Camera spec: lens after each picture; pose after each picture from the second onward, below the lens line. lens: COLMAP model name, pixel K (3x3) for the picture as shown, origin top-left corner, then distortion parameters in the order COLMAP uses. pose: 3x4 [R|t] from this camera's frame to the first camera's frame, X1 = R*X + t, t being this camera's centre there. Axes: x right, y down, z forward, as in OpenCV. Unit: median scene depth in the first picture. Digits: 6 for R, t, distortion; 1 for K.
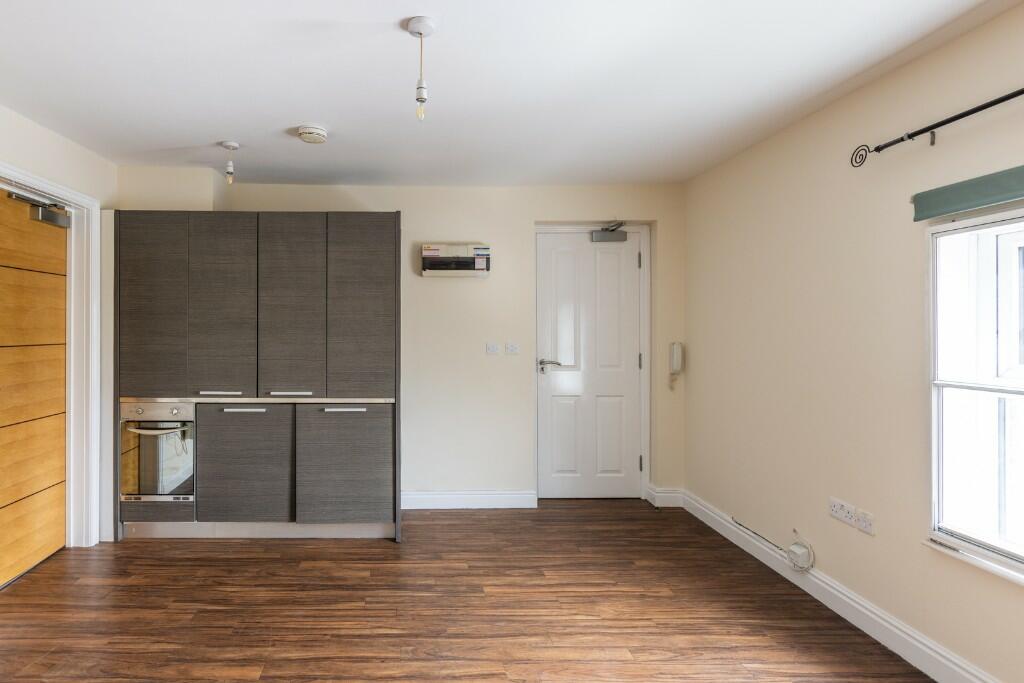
lens RADIAL K [[556.6, 0, 405.4], [0, 556.6, 330.1], [0, 0, 1]] dist [-0.005926, 0.004535]
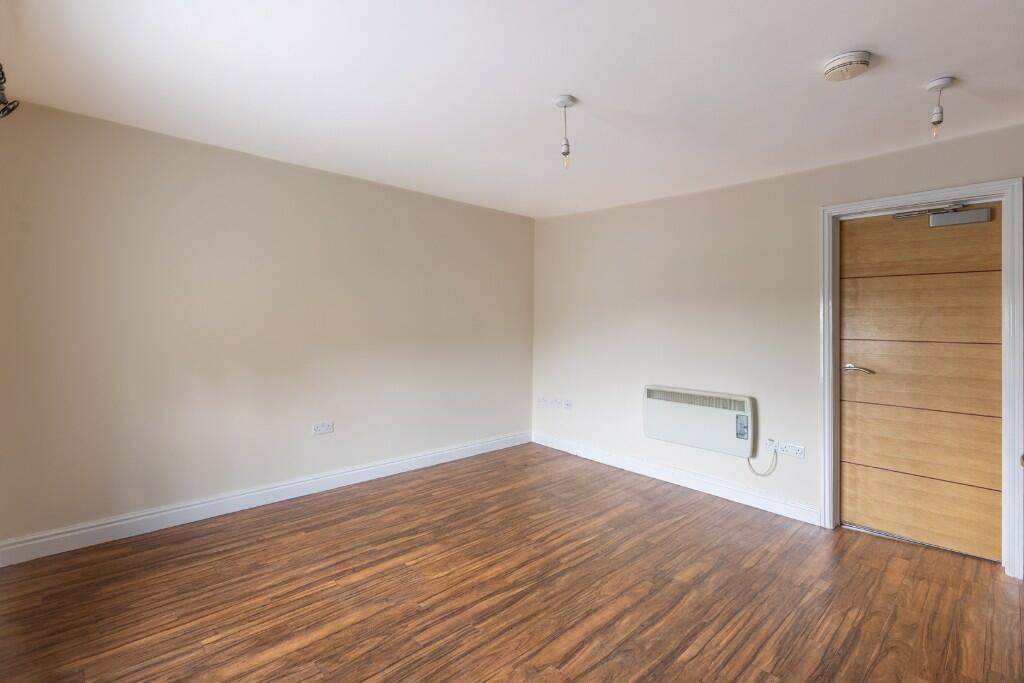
lens RADIAL K [[454.3, 0, 502.8], [0, 454.3, 346.5], [0, 0, 1]] dist [0.001783, -0.000354]
pose [[-0.734756, 0.023586, -0.677921, 0.549157], [-0.016257, 0.998496, 0.052359, 0.001661], [0.678137, 0.049492, -0.733267, 1.045199]]
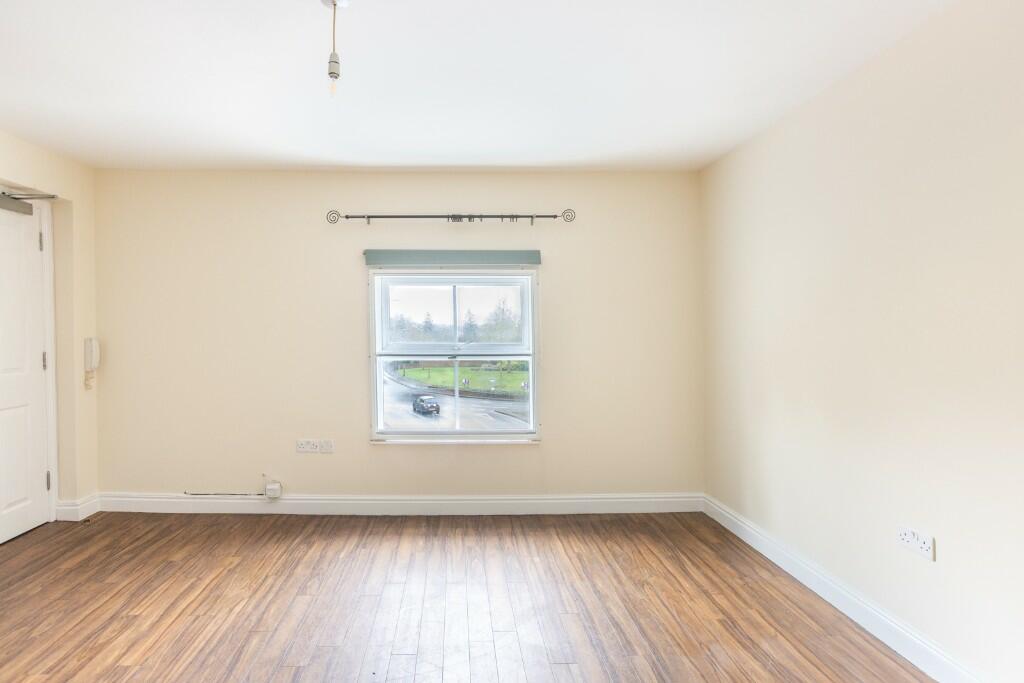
lens RADIAL K [[522.5, 0, 485.7], [0, 522.5, 333.6], [0, 0, 1]] dist [-0.001383, -0.002233]
pose [[-0.062778, -0.014579, 0.997921, -0.543270], [-0.006633, 0.999877, 0.014190, -0.002099], [-0.998005, -0.005729, -0.062867, 0.503841]]
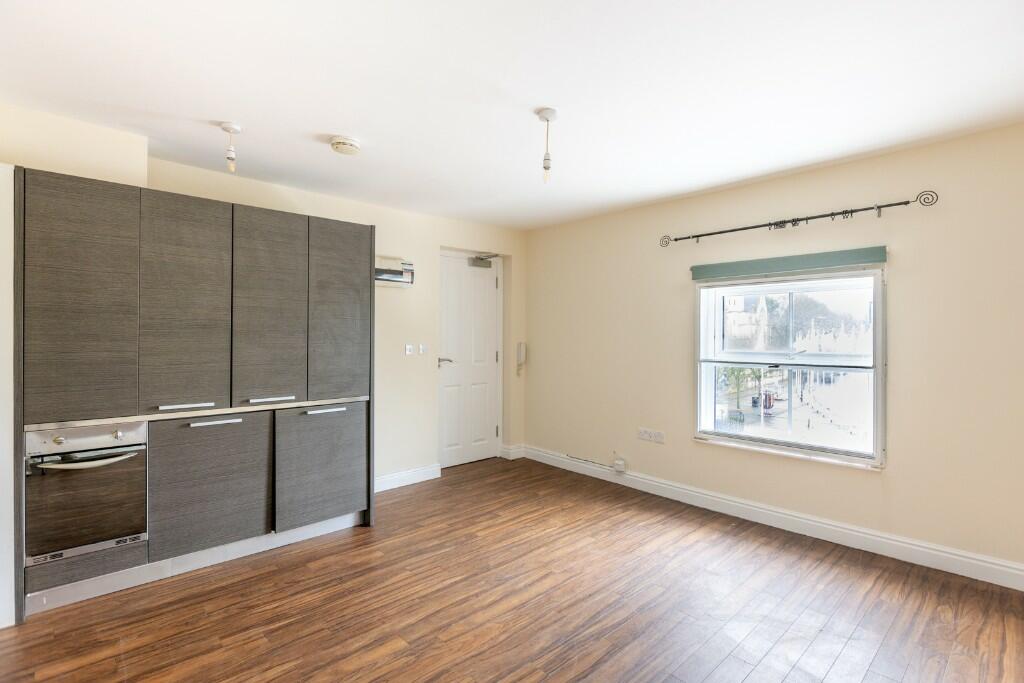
lens RADIAL K [[522.5, 0, 517.2], [0, 522.5, 335.0], [0, 0, 1]] dist [-0.001383, -0.002233]
pose [[0.711383, 0.000796, 0.702804, -0.587993], [-0.004105, 0.999987, 0.003022, -0.001830], [-0.702793, -0.005034, 0.711377, 0.067019]]
